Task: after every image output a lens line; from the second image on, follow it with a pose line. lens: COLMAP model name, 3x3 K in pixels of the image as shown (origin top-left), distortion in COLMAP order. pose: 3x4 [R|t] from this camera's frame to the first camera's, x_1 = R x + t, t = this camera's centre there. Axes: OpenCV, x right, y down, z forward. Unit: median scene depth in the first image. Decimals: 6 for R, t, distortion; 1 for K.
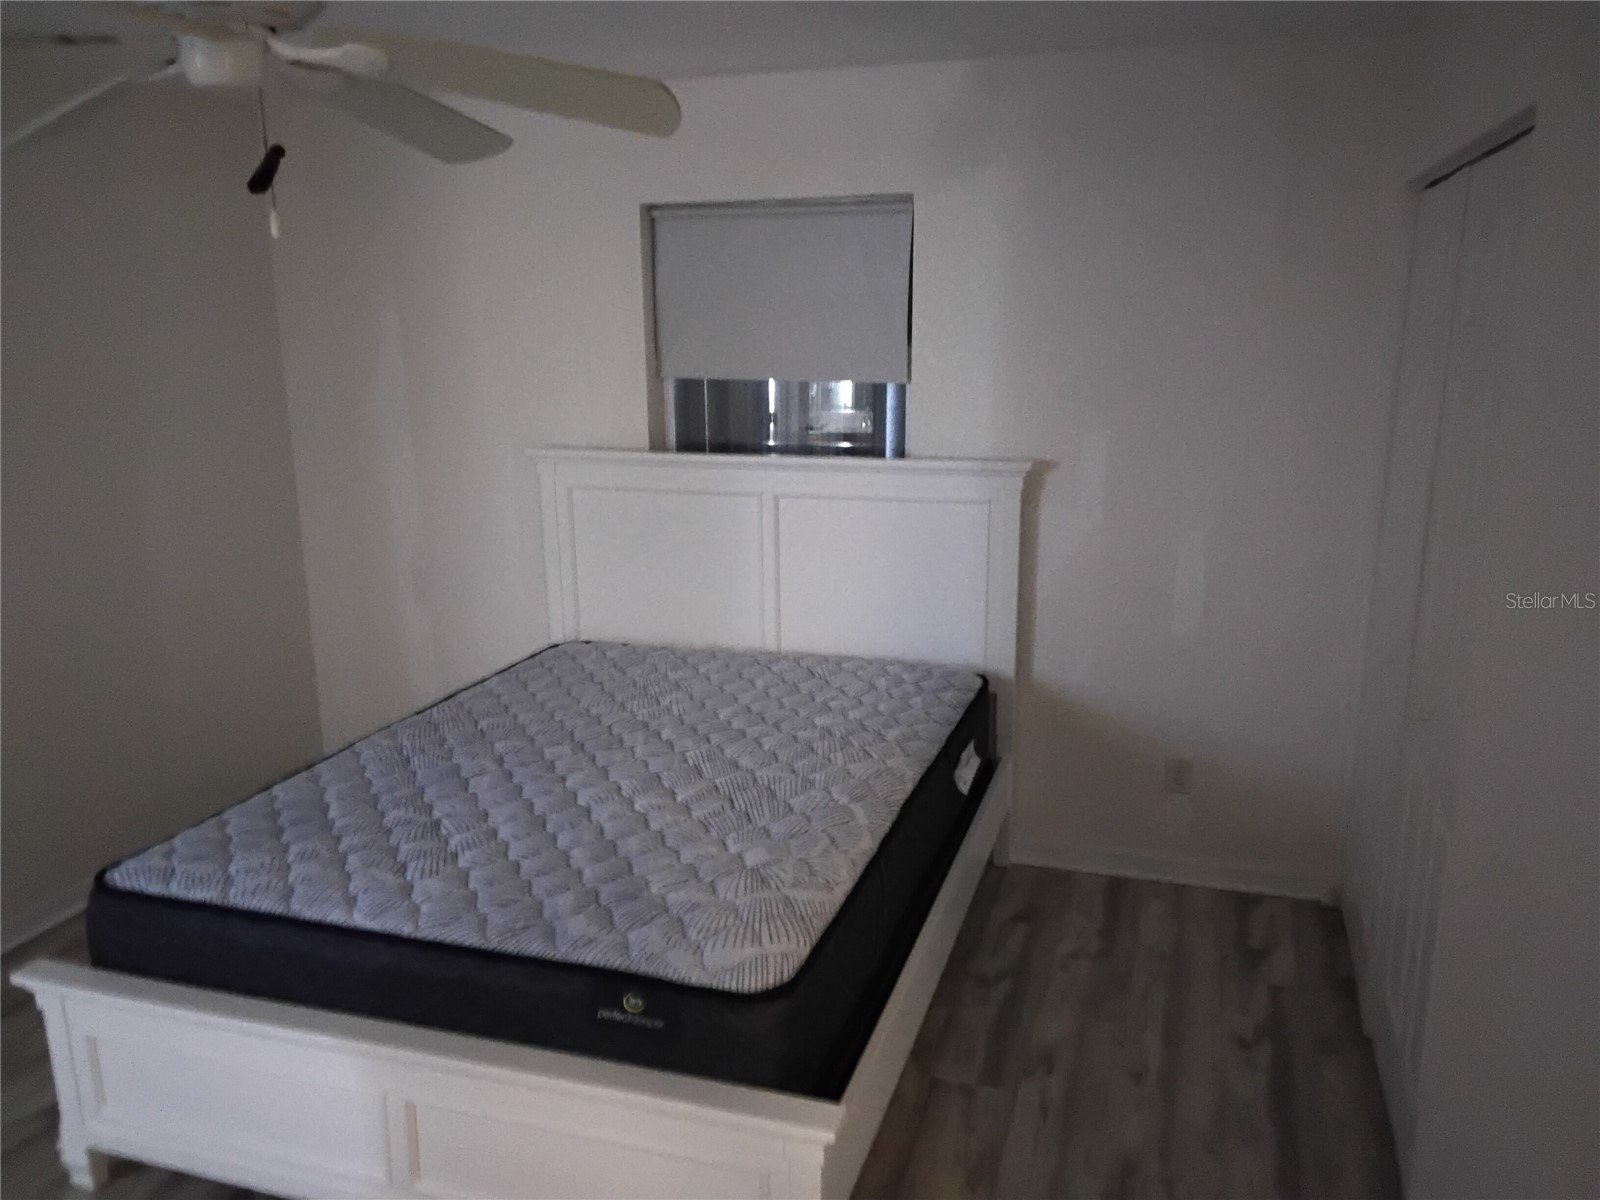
lens RADIAL K [[1264.6, 0, 783.0], [0, 1264.6, 598.2], [0, 0, 1]] dist [0.093216, -0.136898]
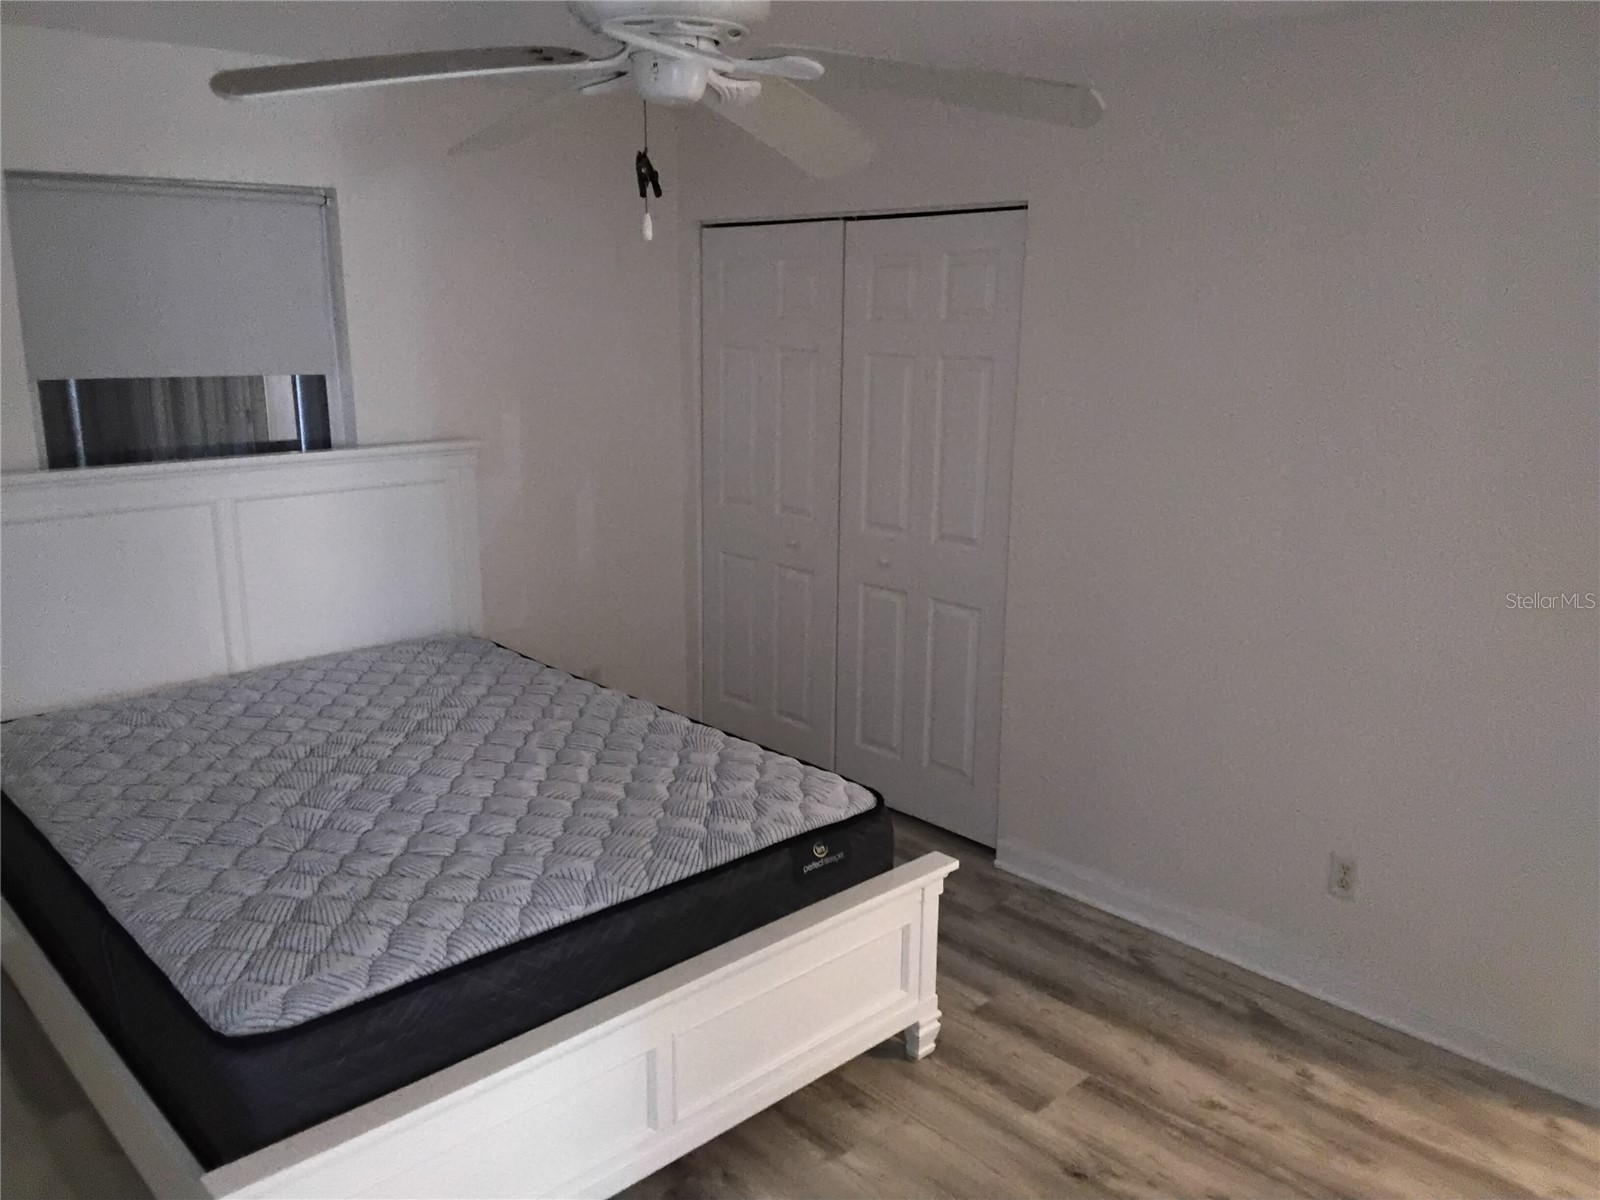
lens RADIAL K [[1264.6, 0, 808.6], [0, 1264.6, 591.8], [0, 0, 1]] dist [0.093216, -0.136898]
pose [[0.478573, -0.182785, 0.858812, -0.961397], [0.182855, 0.977395, 0.106128, -0.060402], [-0.858797, 0.106248, 0.501178, 0.284010]]
